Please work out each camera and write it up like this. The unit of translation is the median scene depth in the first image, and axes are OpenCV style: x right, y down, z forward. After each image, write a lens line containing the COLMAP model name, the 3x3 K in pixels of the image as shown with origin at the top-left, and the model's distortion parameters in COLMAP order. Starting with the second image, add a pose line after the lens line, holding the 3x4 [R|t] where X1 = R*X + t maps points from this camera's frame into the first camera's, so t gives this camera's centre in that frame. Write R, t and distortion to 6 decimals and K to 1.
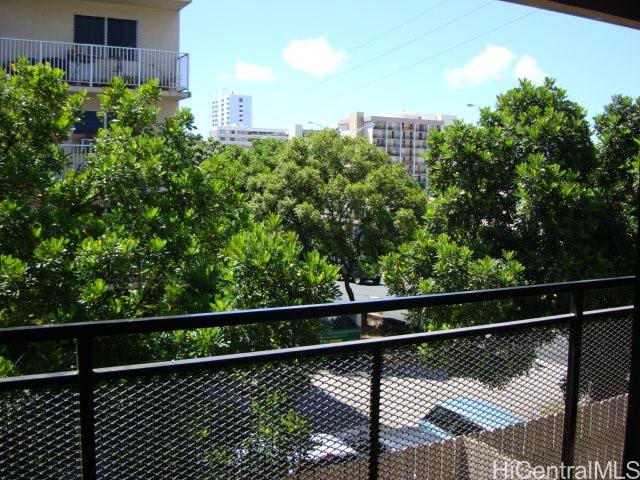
lens RADIAL K [[663.3, 0, 320.0], [0, 663.3, 240.0], [0, 0, 1]] dist [-0.131680, 0.003940]
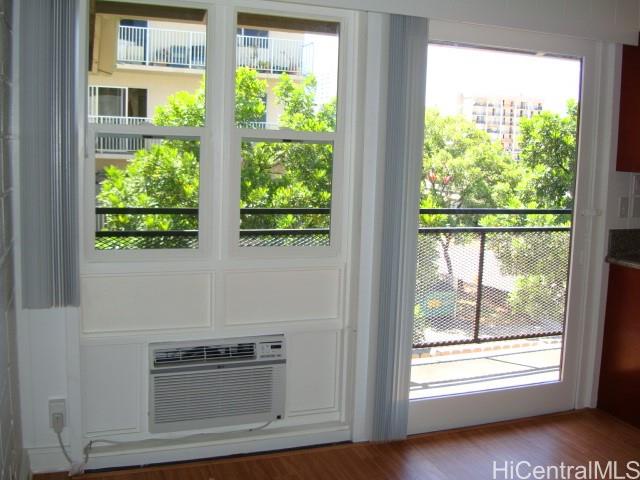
lens RADIAL K [[682.7, 0, 320.0], [0, 682.7, 240.0], [0, 0, 1]] dist [-0.139477, 0.023779]
pose [[0.990138, 0.032696, -0.136223, -0.017420], [-0.028044, 0.998961, 0.035931, 0.021996], [0.137257, -0.031757, 0.990026, -0.217463]]
